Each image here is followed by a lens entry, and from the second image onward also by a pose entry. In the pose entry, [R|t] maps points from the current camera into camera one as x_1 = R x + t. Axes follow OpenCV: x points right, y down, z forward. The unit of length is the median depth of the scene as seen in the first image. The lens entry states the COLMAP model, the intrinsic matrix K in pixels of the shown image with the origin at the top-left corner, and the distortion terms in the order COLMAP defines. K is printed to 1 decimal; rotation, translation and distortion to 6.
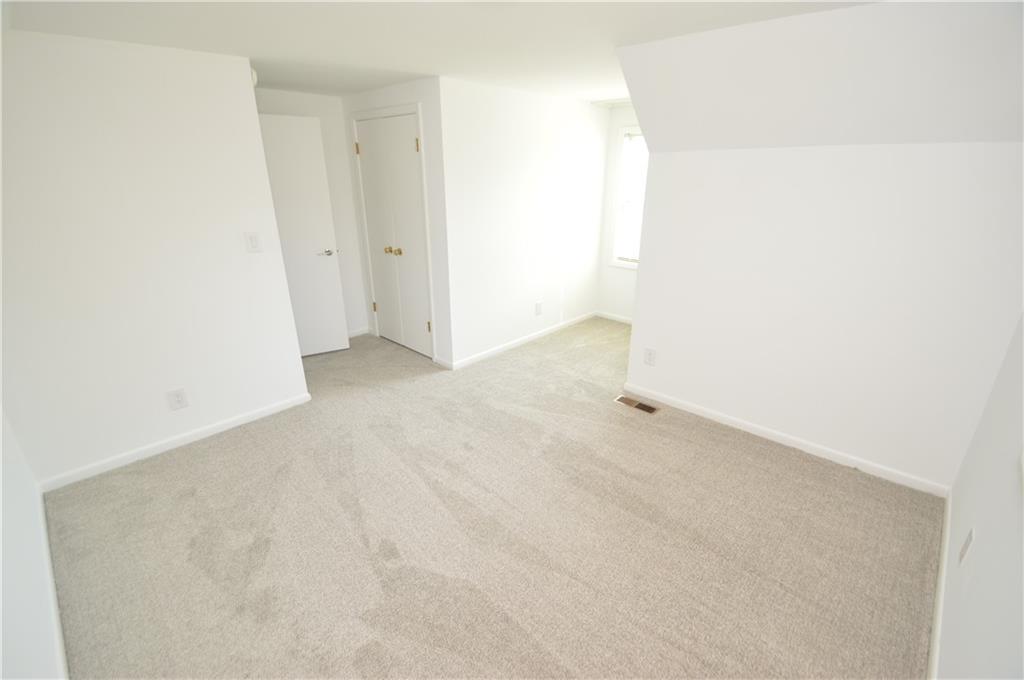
lens RADIAL K [[457.2, 0, 507.0], [0, 457.2, 345.3], [0, 0, 1]] dist [0.015684, -0.021069]
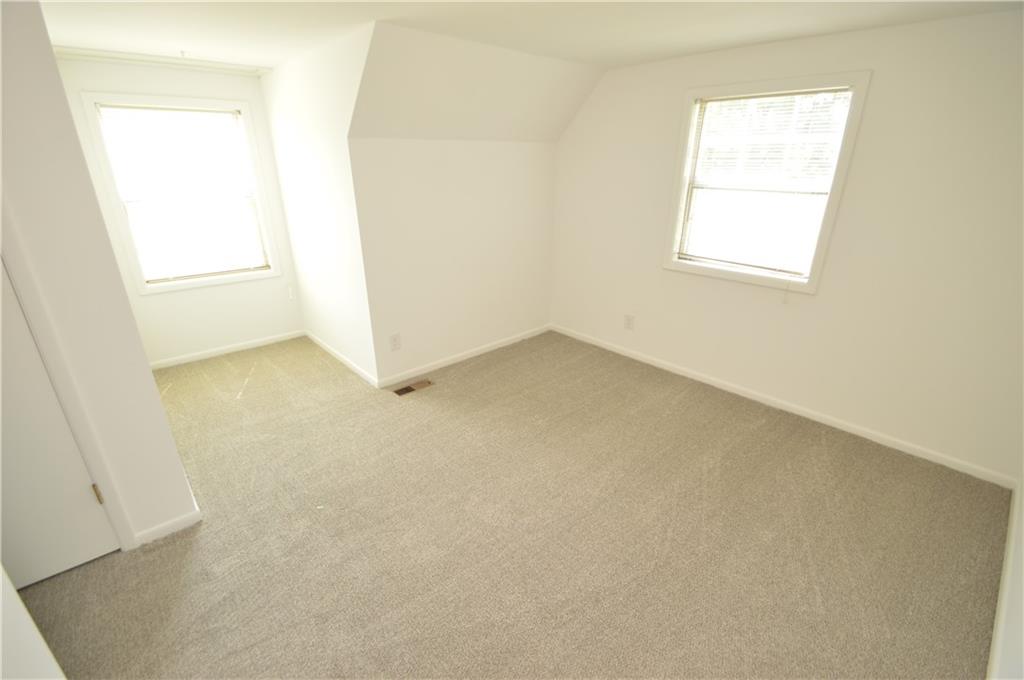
lens RADIAL K [[457.2, 0, 507.0], [0, 457.2, 345.3], [0, 0, 1]] dist [0.015684, -0.021069]
pose [[0.078744, -0.370163, 0.925623, -0.564011], [0.355395, 0.877922, 0.320853, -0.190390], [-0.931393, 0.303697, 0.200685, 0.531146]]
